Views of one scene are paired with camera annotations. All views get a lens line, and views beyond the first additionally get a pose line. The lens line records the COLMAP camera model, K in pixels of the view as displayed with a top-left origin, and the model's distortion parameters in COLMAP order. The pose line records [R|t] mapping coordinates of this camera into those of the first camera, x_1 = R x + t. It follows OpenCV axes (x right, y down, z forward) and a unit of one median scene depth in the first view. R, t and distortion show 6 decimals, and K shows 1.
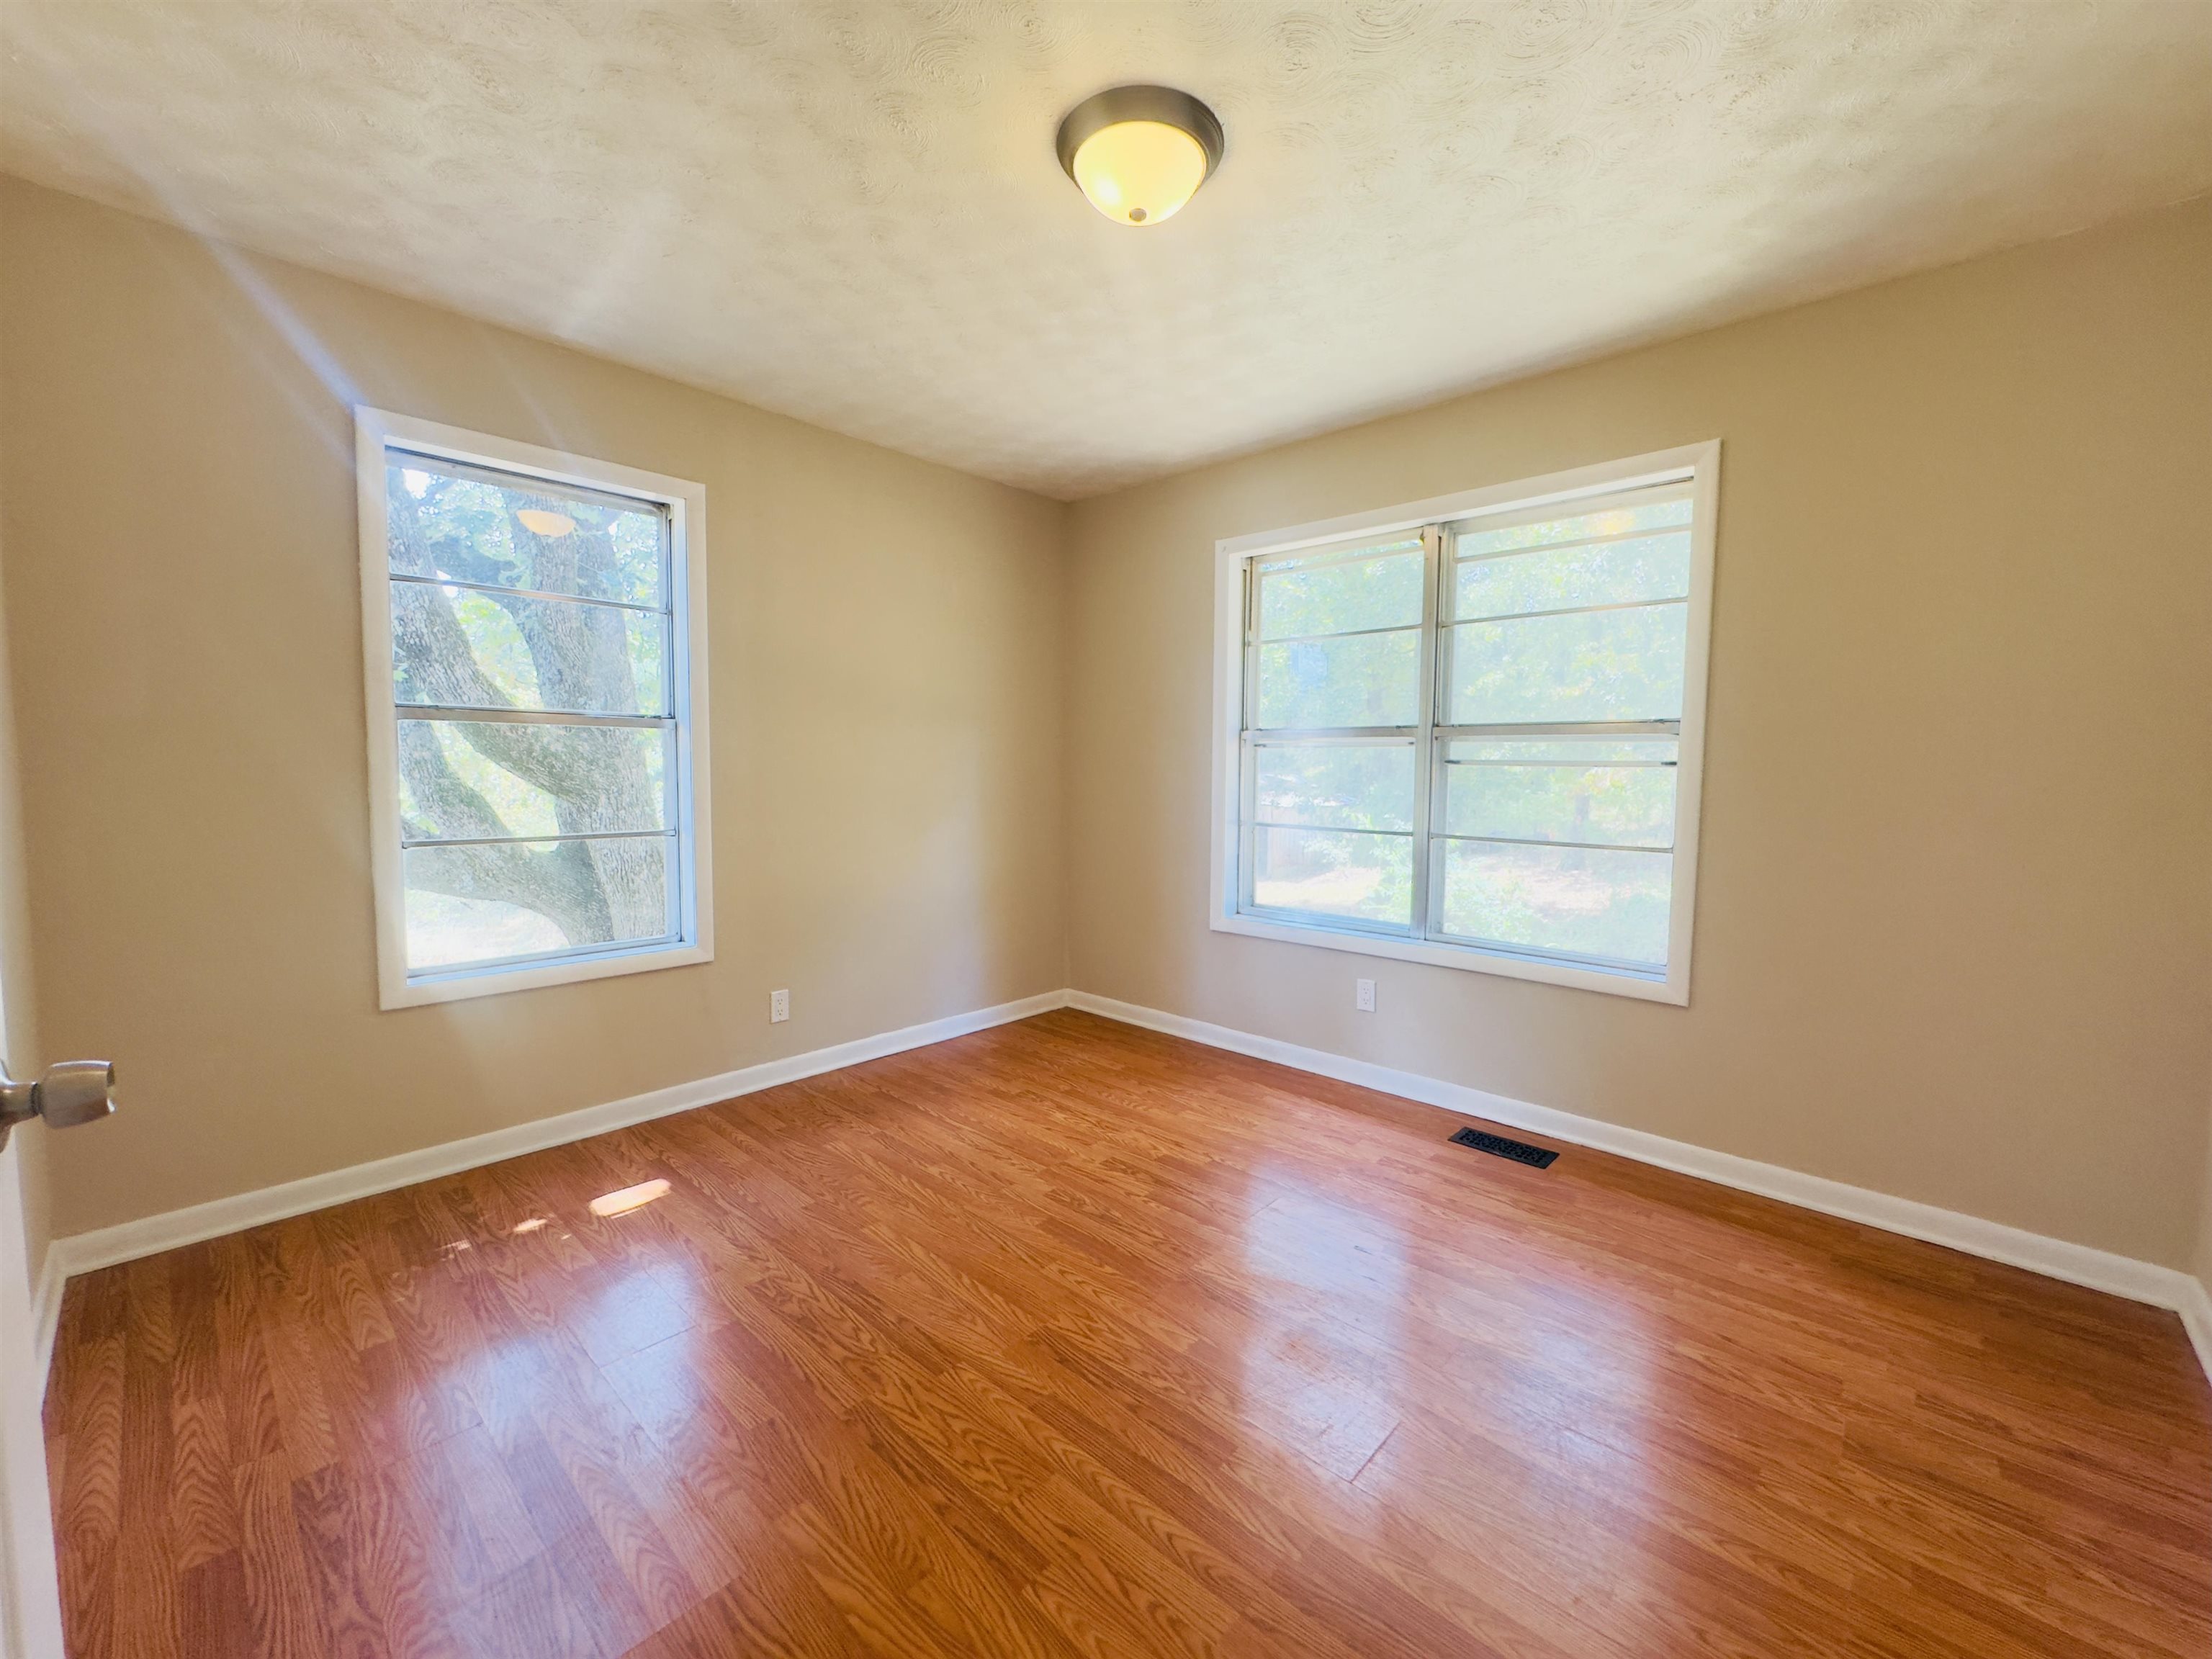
lens RADIAL K [[889.2, 0, 1104.6], [0, 889.2, 821.8], [0, 0, 1]] dist [-0.004332, -0.000119]
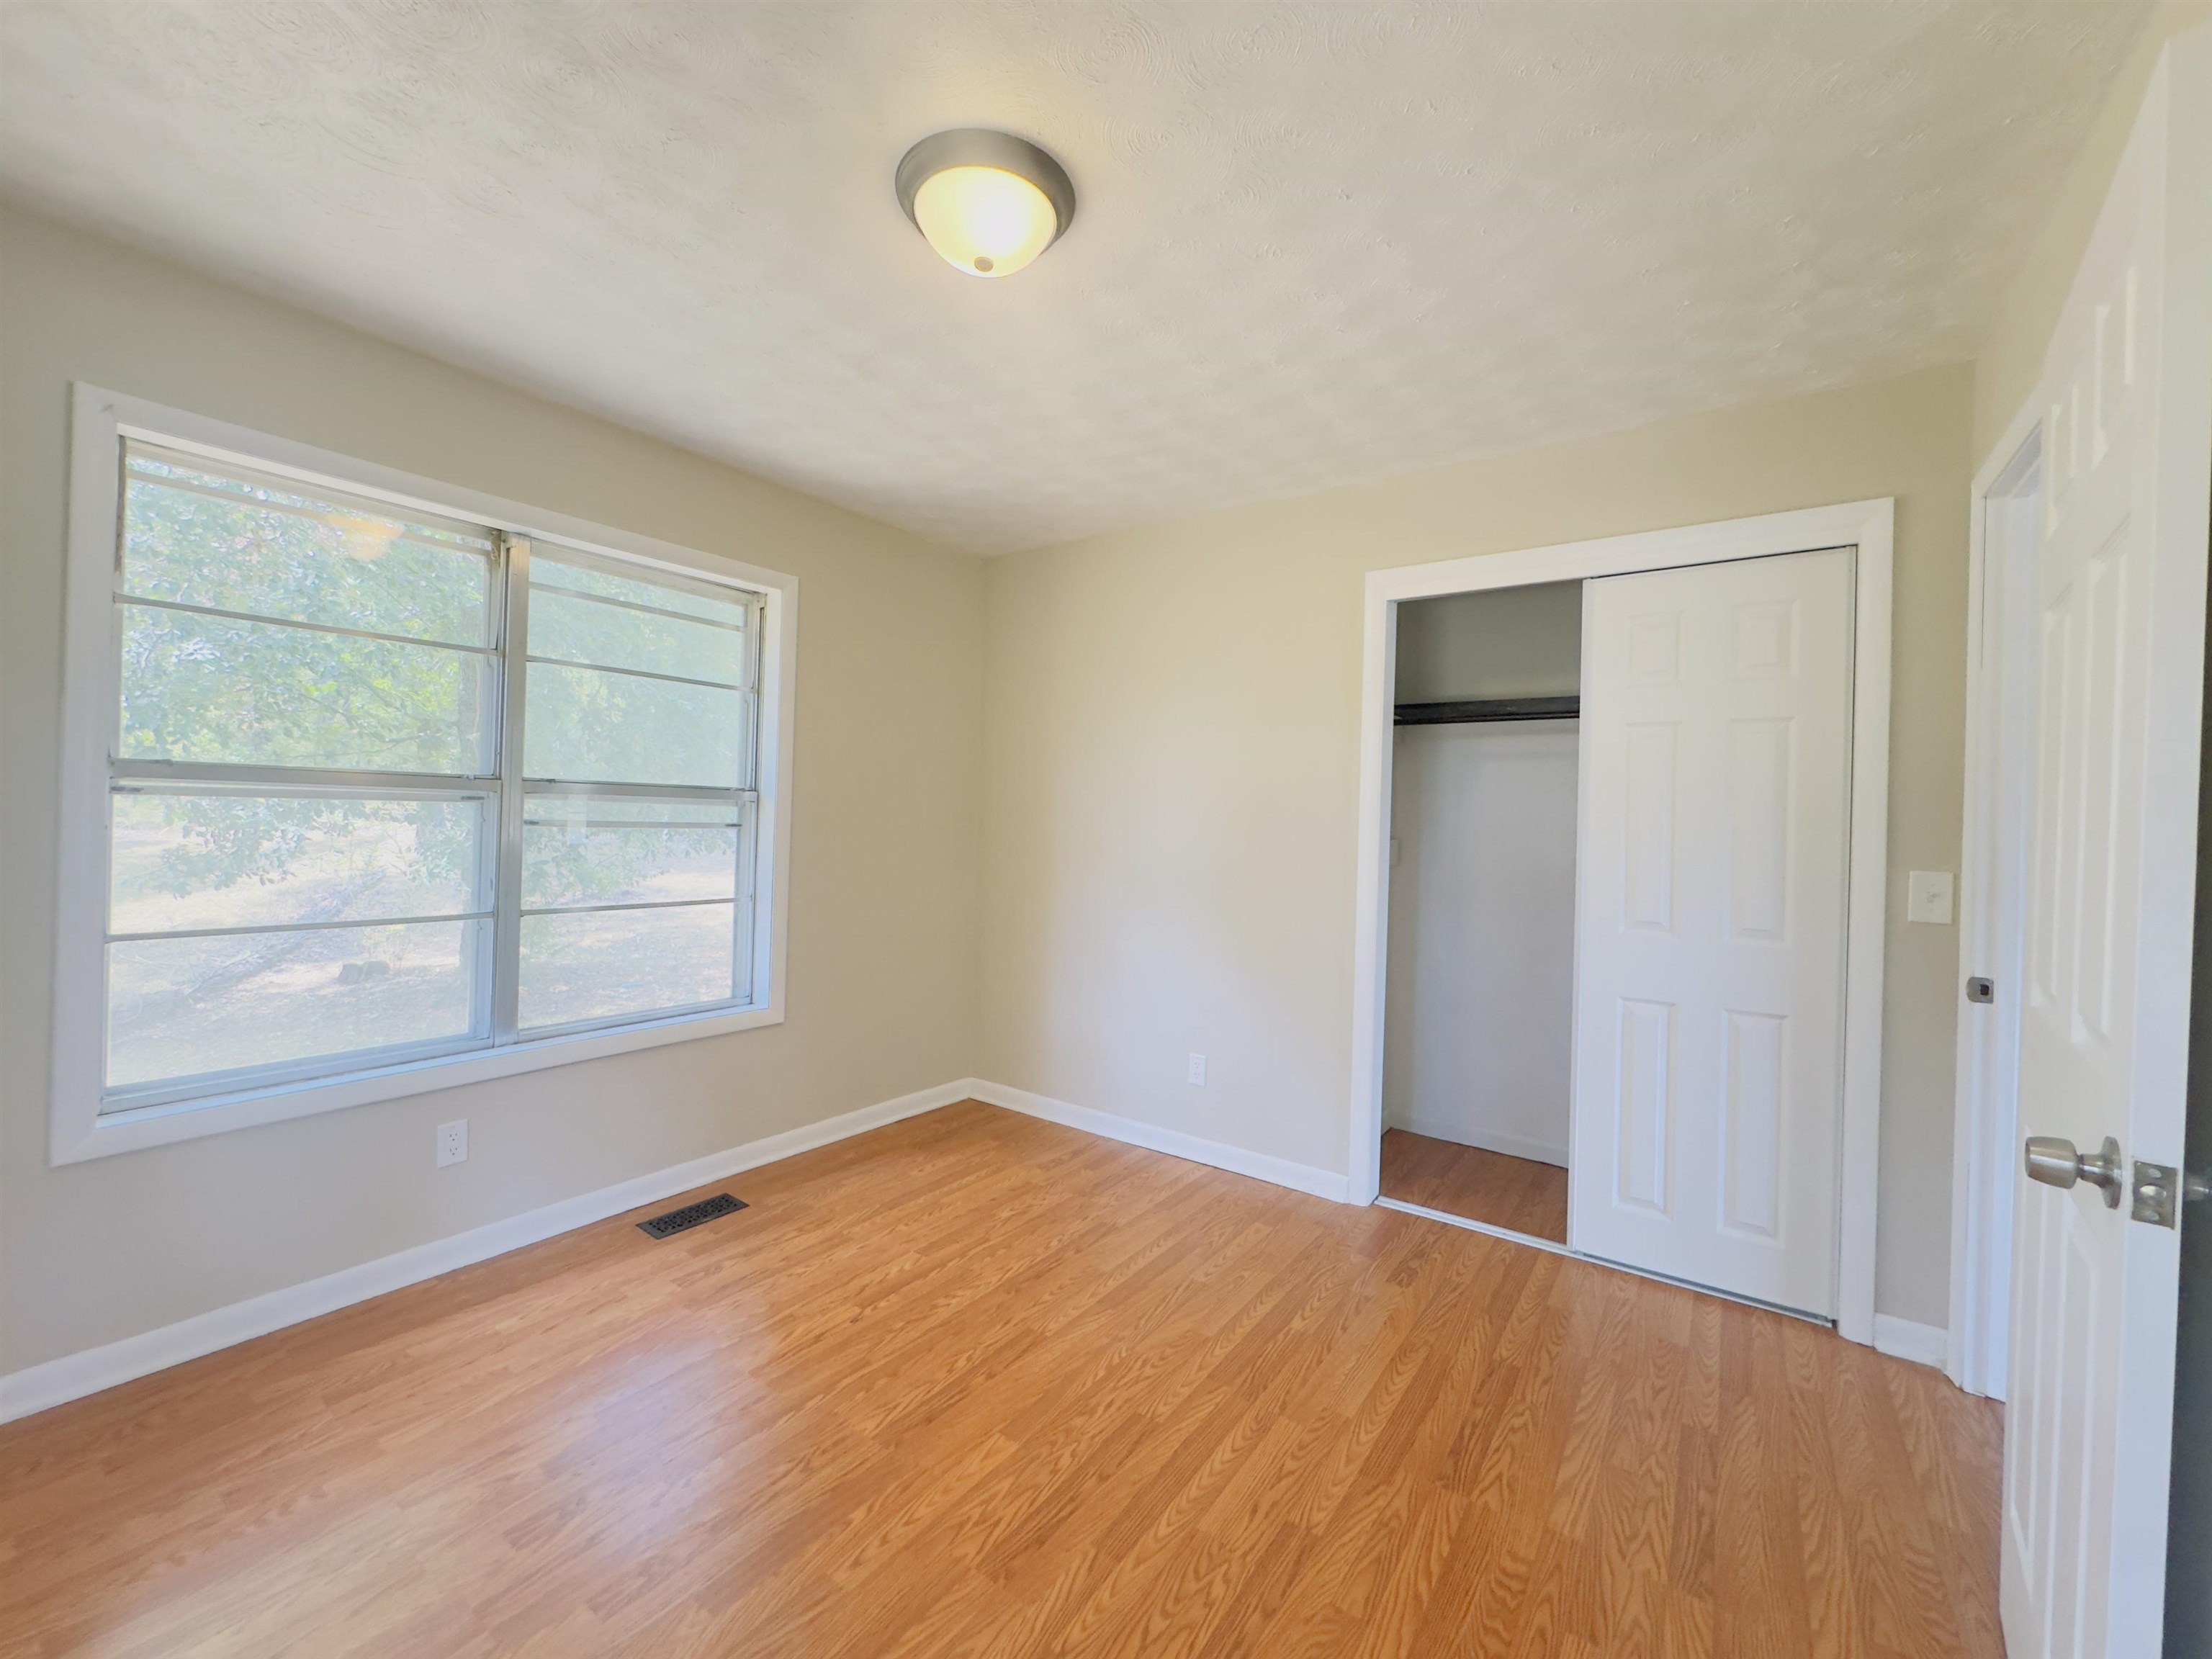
lens RADIAL K [[889.2, 0, 1104.6], [0, 889.2, 821.8], [0, 0, 1]] dist [-0.004332, -0.000119]
pose [[-0.134351, -0.015337, 0.990815, -0.855707], [0.038837, 0.999031, 0.020730, -0.108691], [-0.990173, 0.041265, -0.133625, 0.964119]]
